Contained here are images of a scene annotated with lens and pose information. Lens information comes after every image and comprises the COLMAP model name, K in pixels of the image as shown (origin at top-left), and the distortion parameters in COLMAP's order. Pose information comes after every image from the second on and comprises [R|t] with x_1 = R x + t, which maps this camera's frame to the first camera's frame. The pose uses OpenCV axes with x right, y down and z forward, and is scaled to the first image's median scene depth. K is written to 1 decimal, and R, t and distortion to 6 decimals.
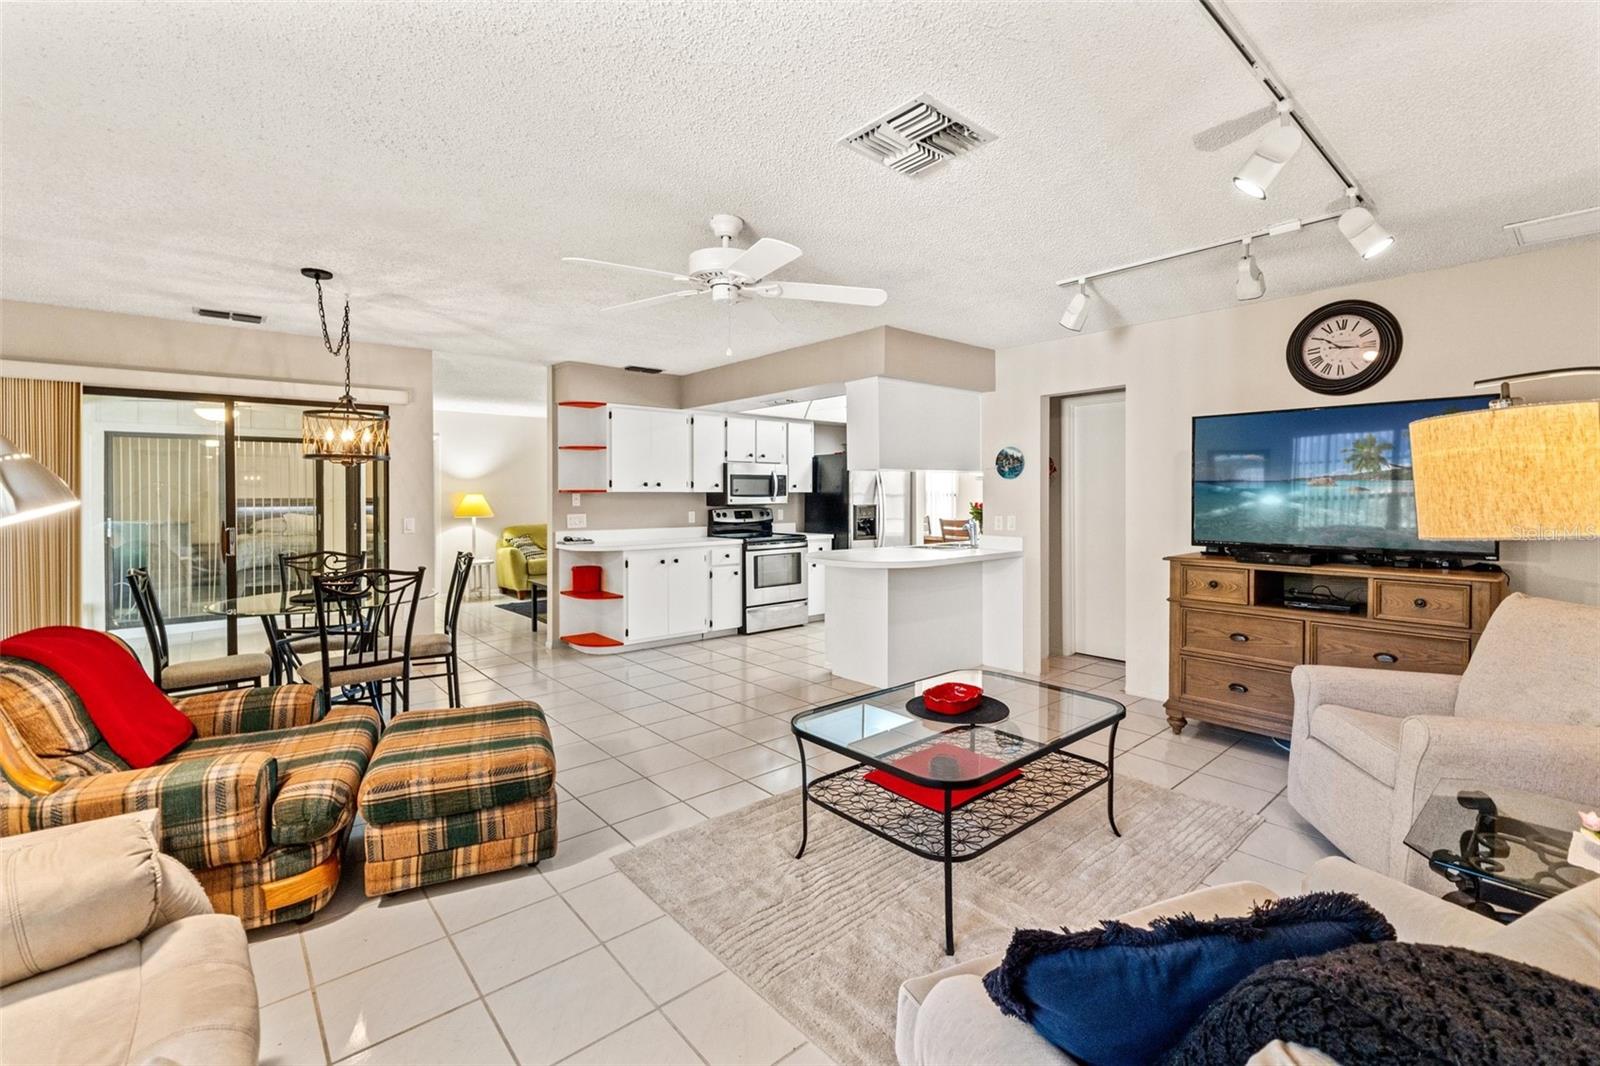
lens RADIAL K [[681.1, 0, 825.1], [0, 681.1, 498.3], [0, 0, 1]] dist [-0.007537, 0.000781]
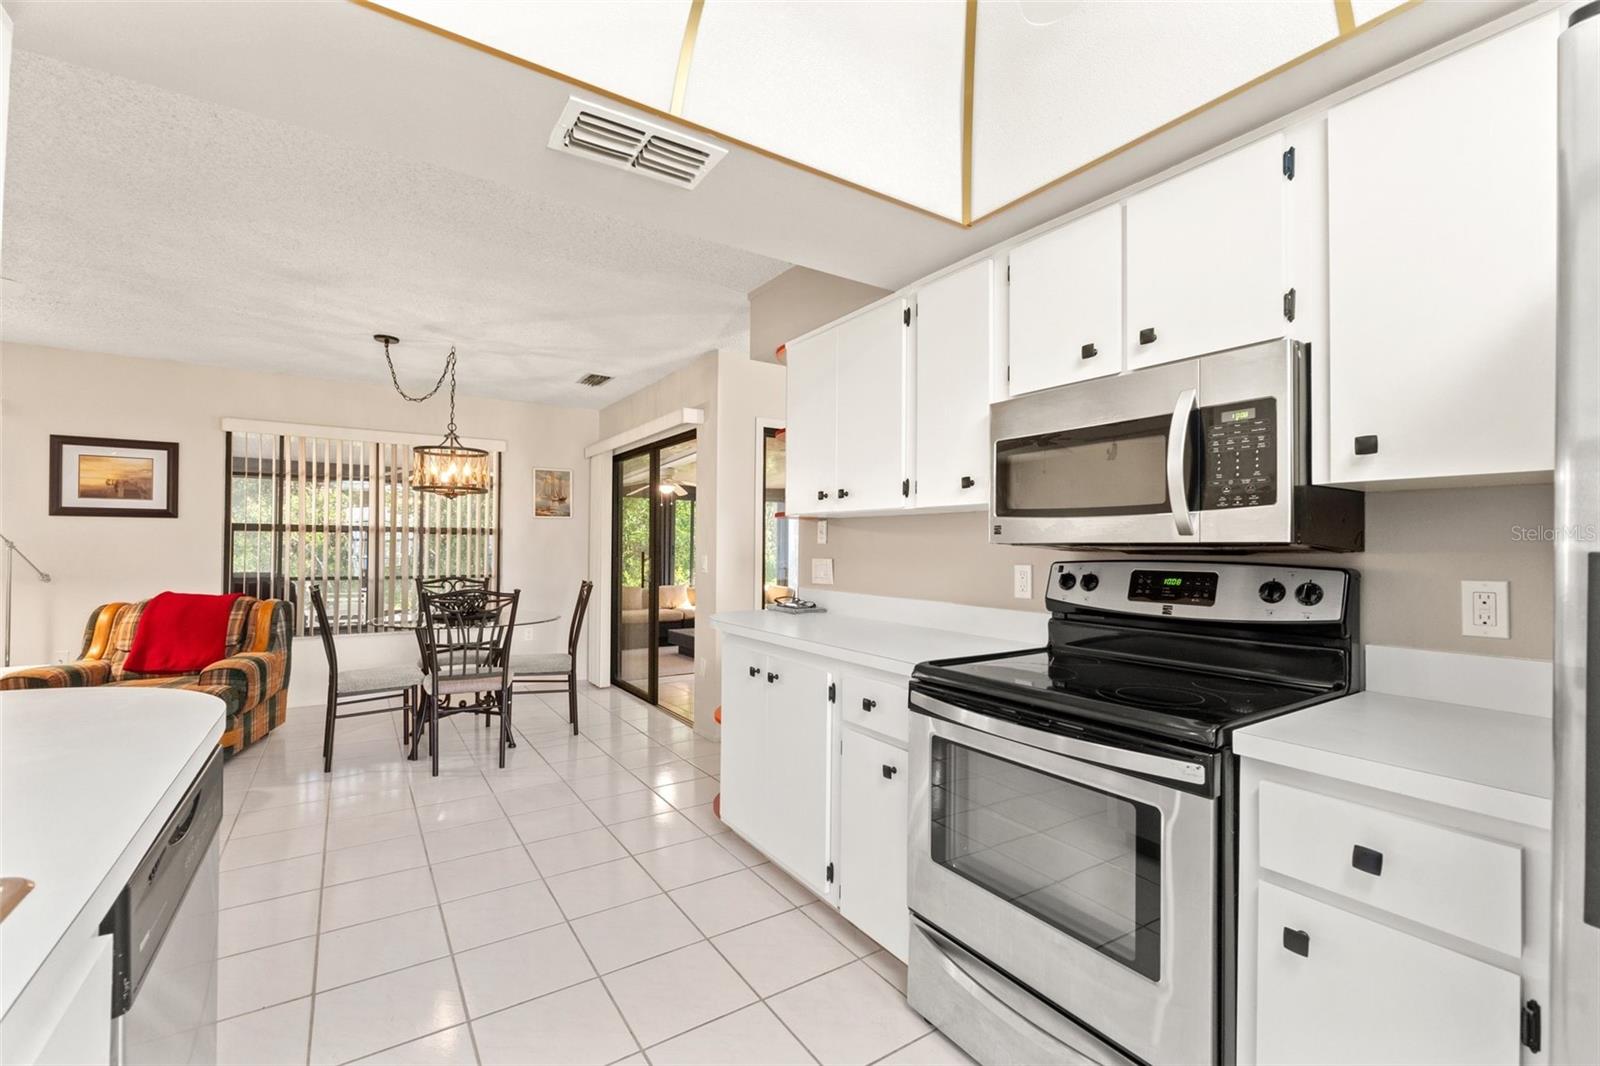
lens RADIAL K [[681.1, 0, 796.7], [0, 681.1, 538.4], [0, 0, 1]] dist [-0.007537, 0.000781]
pose [[-0.148502, -0.008985, -0.988871, 0.249764], [-0.012628, 0.999894, -0.007189, 0.015263], [0.988831, 0.011420, -0.148600, 1.449625]]
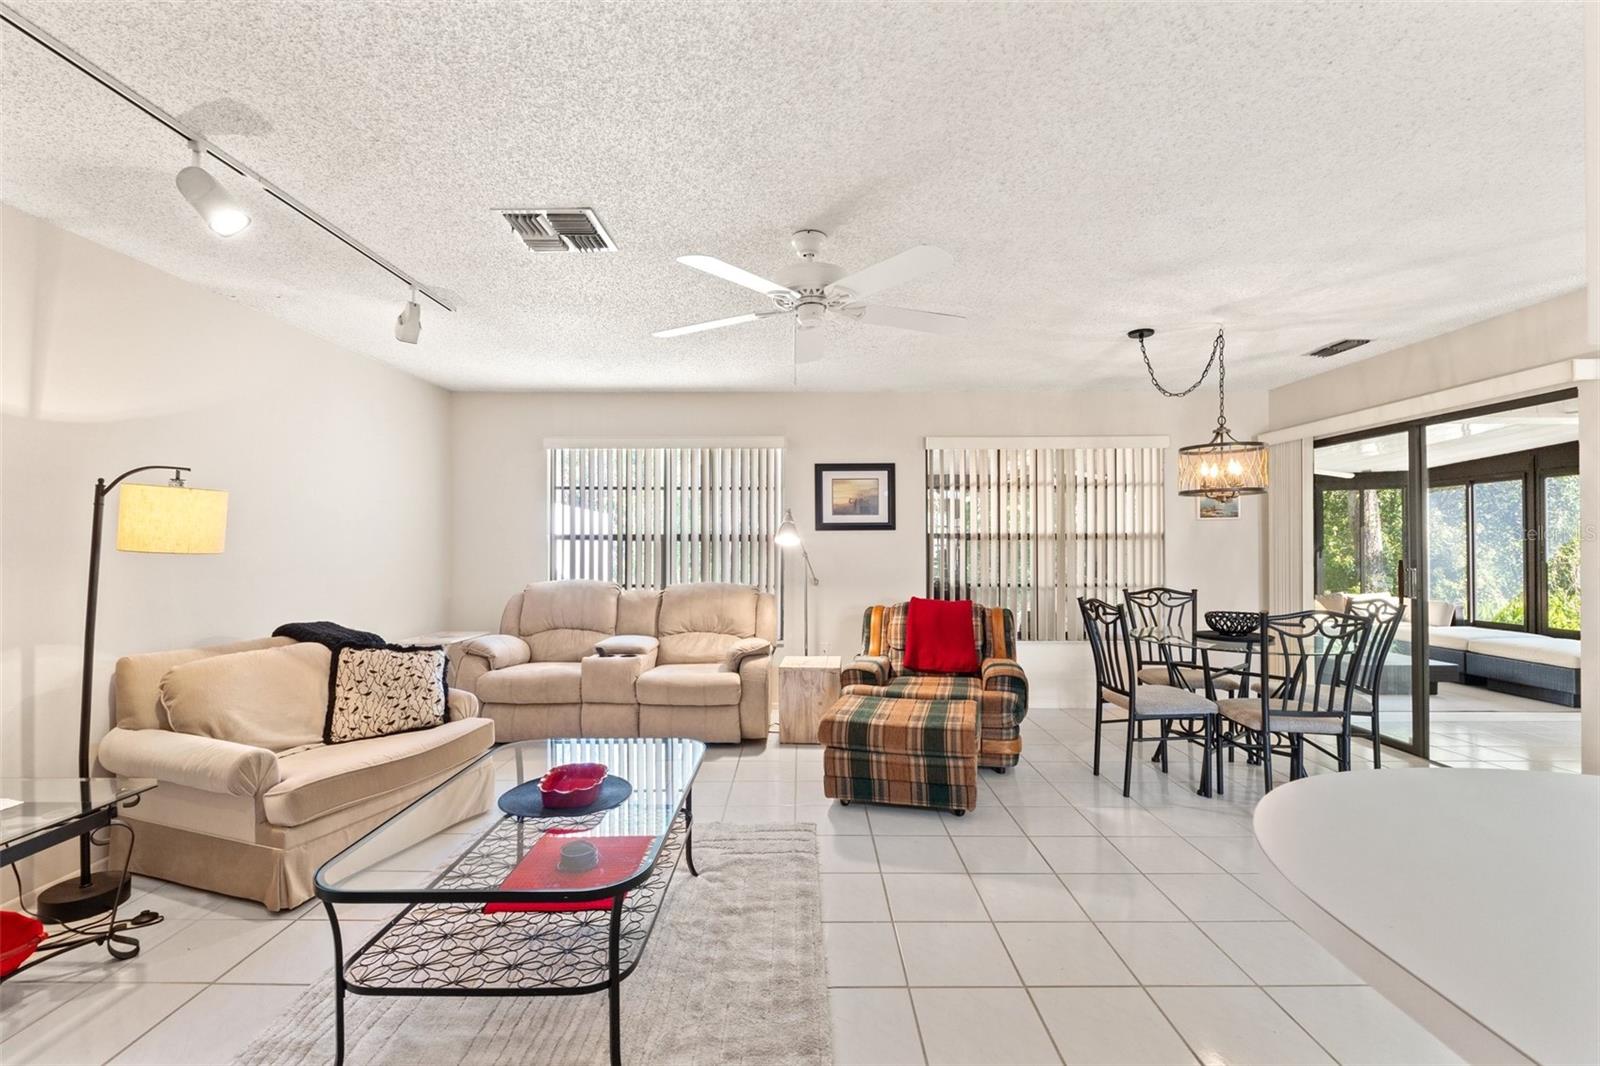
lens RADIAL K [[681.1, 0, 793.7], [0, 681.1, 539.7], [0, 0, 1]] dist [-0.007537, 0.000781]
pose [[-0.669268, 0.001097, -0.743020, 0.351311], [0.001255, 0.999999, 0.000346, 0.004425], [0.743020, -0.000701, -0.669269, 1.008671]]
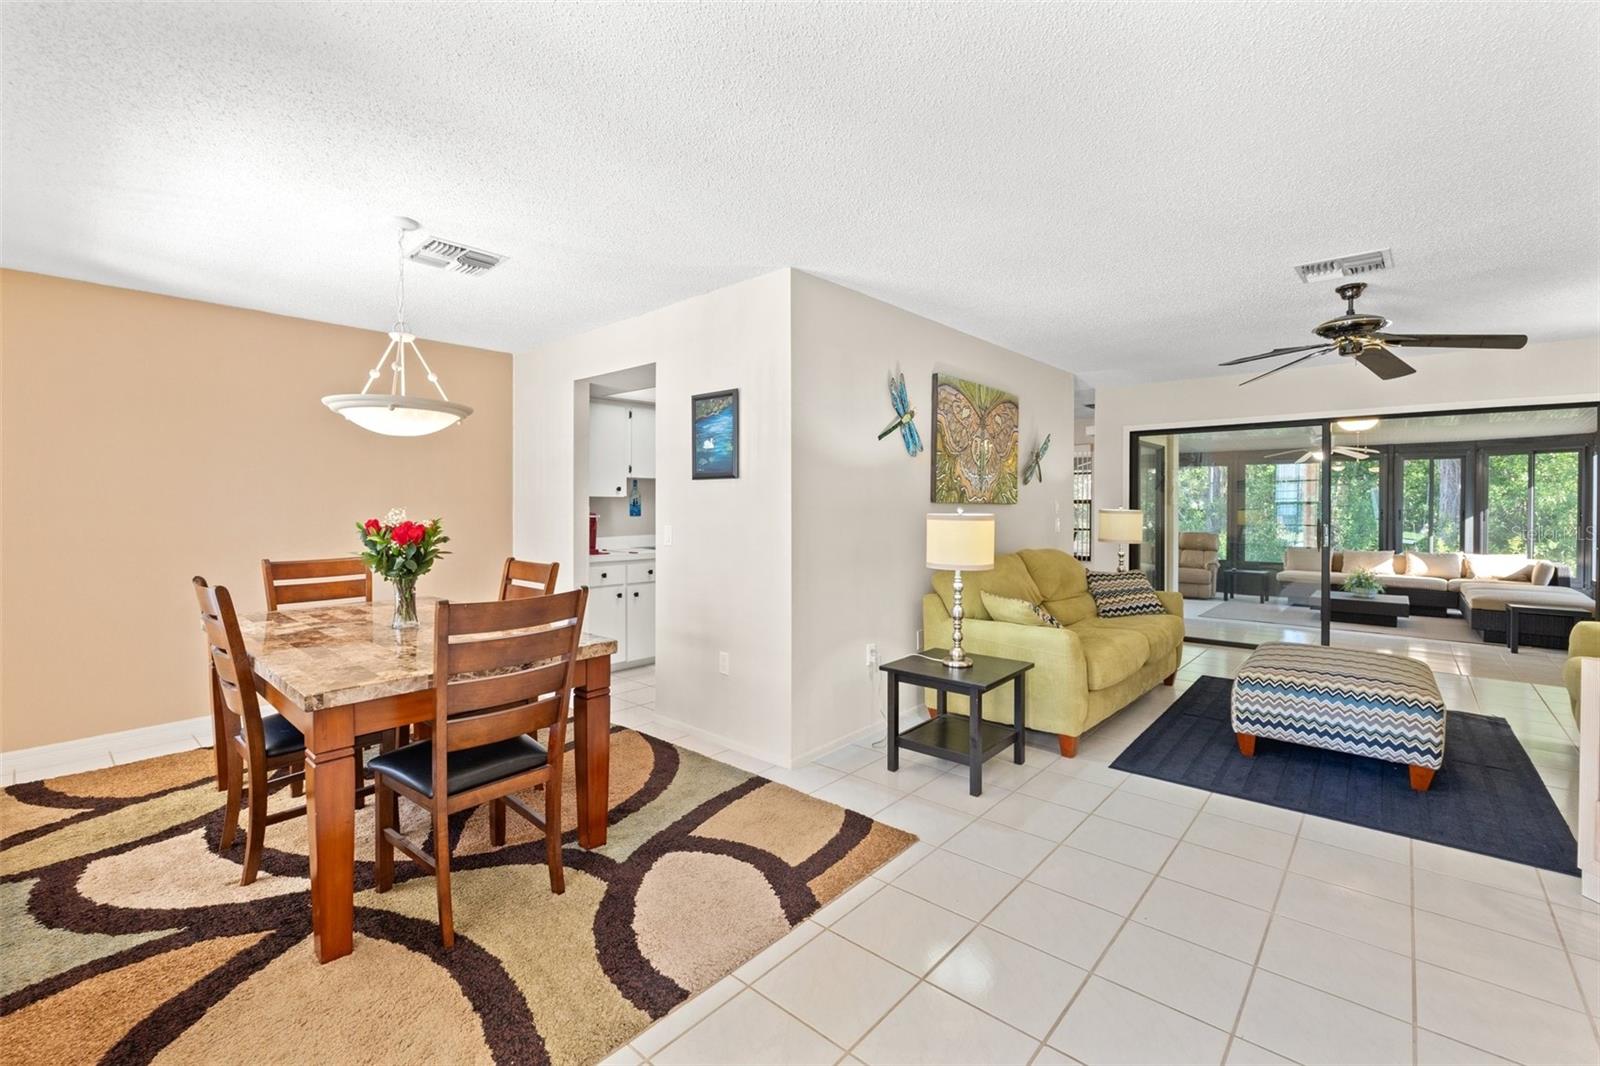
lens RADIAL K [[681.1, 0, 798.9], [0, 681.1, 511.2], [0, 0, 1]] dist [-0.007537, 0.000781]
pose [[-0.992717, 0.003344, -0.120424, 0.179126], [0.001504, 0.999881, 0.015366, -0.004608], [0.120461, 0.015073, -0.992604, 2.666067]]
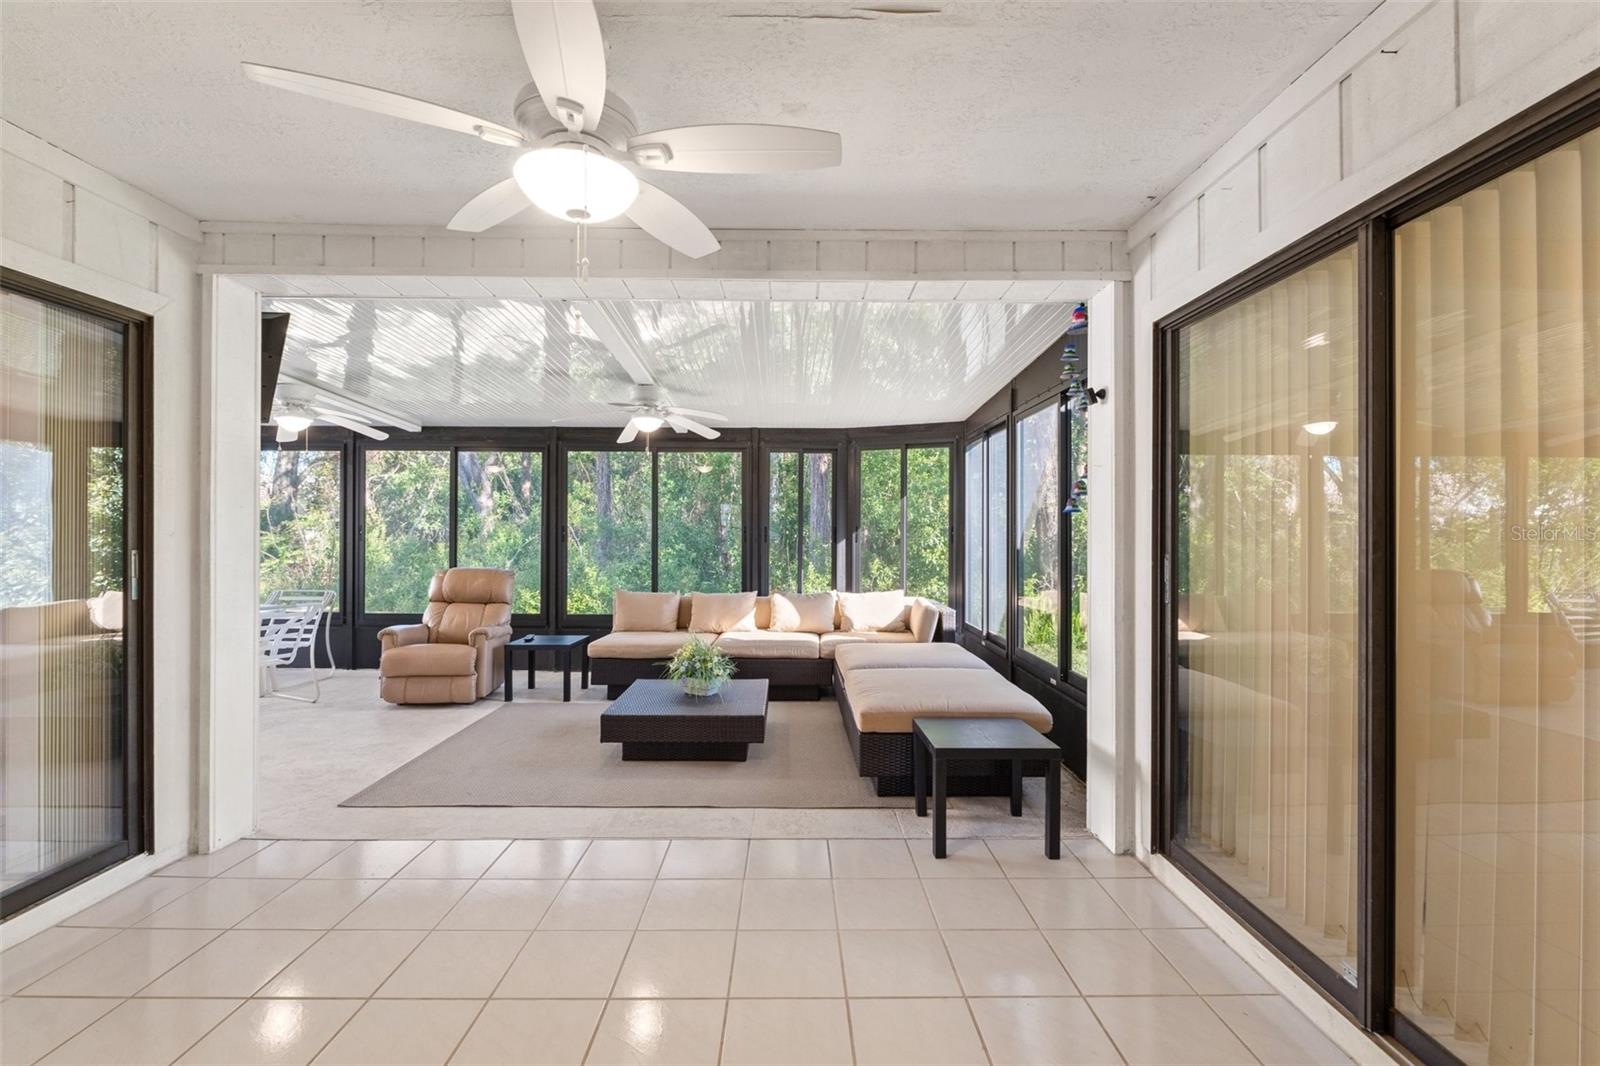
lens RADIAL K [[681.1, 0, 804.0], [0, 681.1, 524.6], [0, 0, 1]] dist [-0.007537, 0.000781]
pose [[-0.644270, -0.002499, -0.764794, -0.954806], [-0.004117, 0.999992, 0.000201, 0.020882], [0.764787, 0.003279, -0.644275, 1.725230]]
